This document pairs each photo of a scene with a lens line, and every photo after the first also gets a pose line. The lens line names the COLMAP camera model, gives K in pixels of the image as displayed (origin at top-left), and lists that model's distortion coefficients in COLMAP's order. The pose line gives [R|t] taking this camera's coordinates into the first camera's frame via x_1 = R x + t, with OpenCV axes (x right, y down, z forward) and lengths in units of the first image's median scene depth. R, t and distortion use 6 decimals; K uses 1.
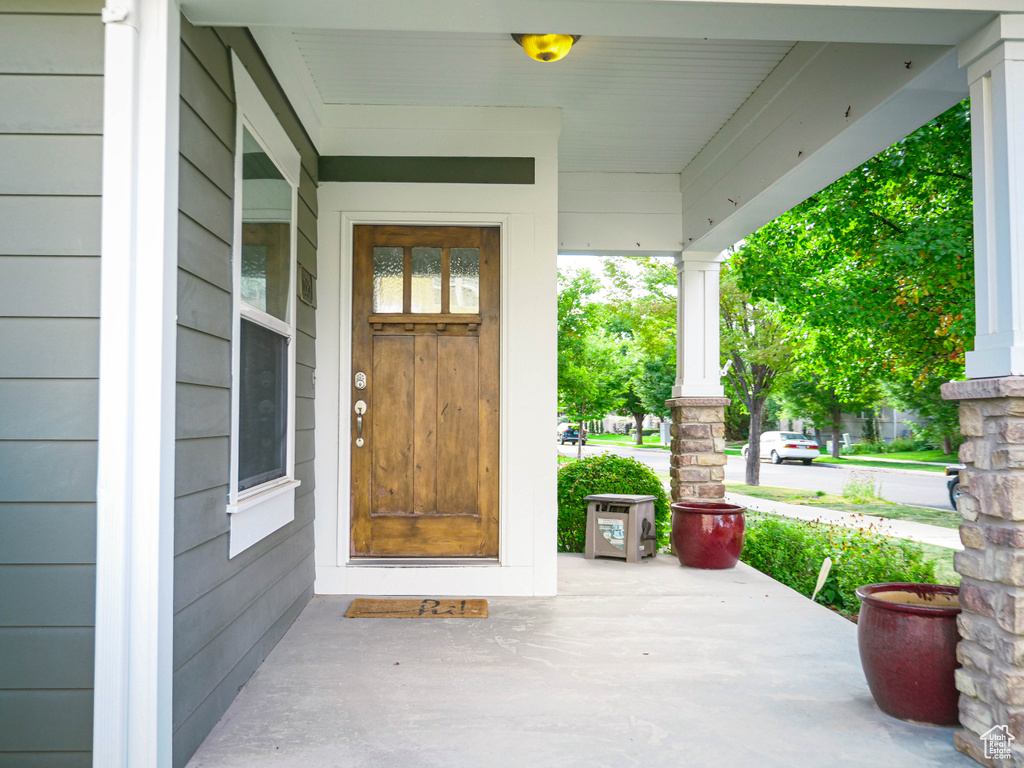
lens RADIAL K [[1049.2, 0, 512.0], [0, 1049.2, 384.0], [0, 0, 1]] dist [-0.013902, 0.005125]
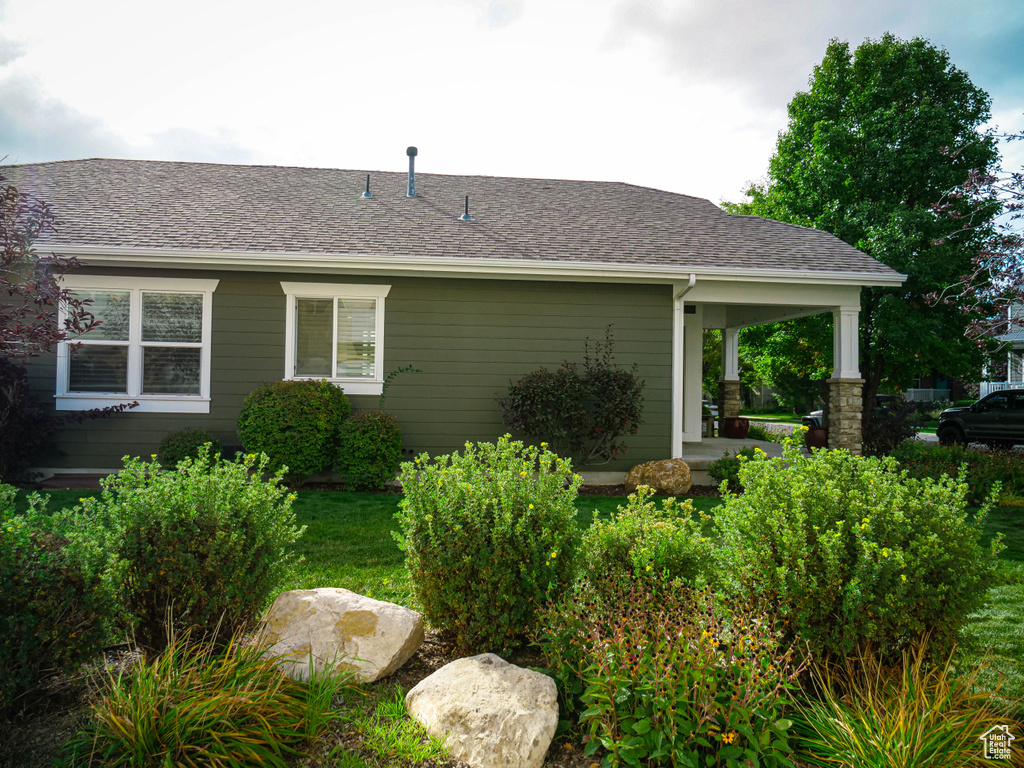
lens RADIAL K [[749.2, 0, 512.0], [0, 749.2, 384.0], [0, 0, 1]] dist [-0.018286, 0.008065]
pose [[0.999195, 0.010594, 0.038694, -0.496424], [-0.011476, 0.999677, 0.022662, -0.017268], [-0.038441, -0.023088, 0.998994, -1.011298]]
